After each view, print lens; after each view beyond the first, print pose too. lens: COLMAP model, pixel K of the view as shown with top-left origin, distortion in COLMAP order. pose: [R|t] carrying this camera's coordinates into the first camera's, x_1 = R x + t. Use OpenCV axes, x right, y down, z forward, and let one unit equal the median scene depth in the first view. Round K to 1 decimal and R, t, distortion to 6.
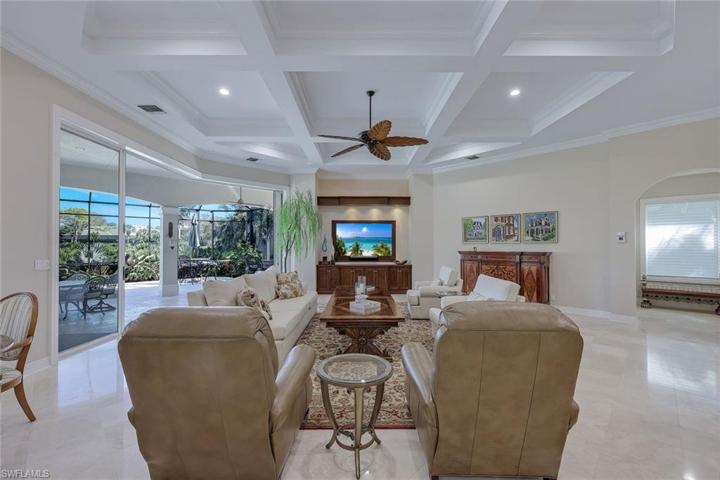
lens RADIAL K [[310.7, 0, 360.0], [0, 310.7, 240.0], [0, 0, 1]] dist [-0.030385, 0.000044]
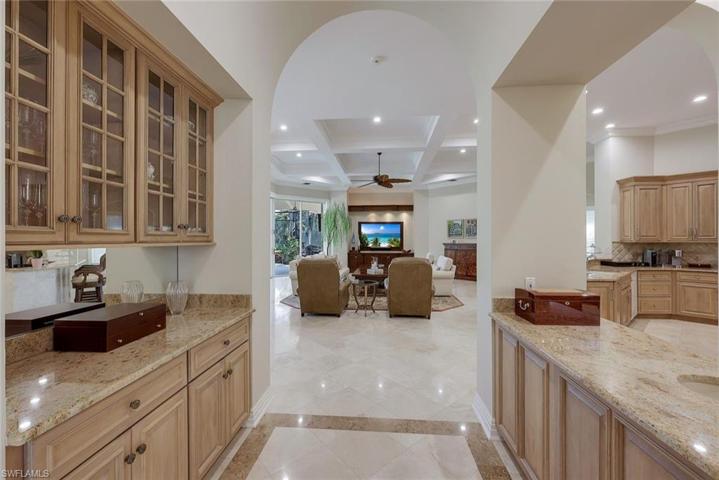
lens RADIAL K [[310.2, 0, 359.5], [0, 310.2, 240.0], [0, 0, 1]] dist [-0.030385, 0.000044]
pose [[0.996065, 0.001021, -0.088616, 0.045539], [0.000775, 0.999795, 0.020224, -0.009049], [0.088619, -0.020213, 0.995861, -0.460364]]
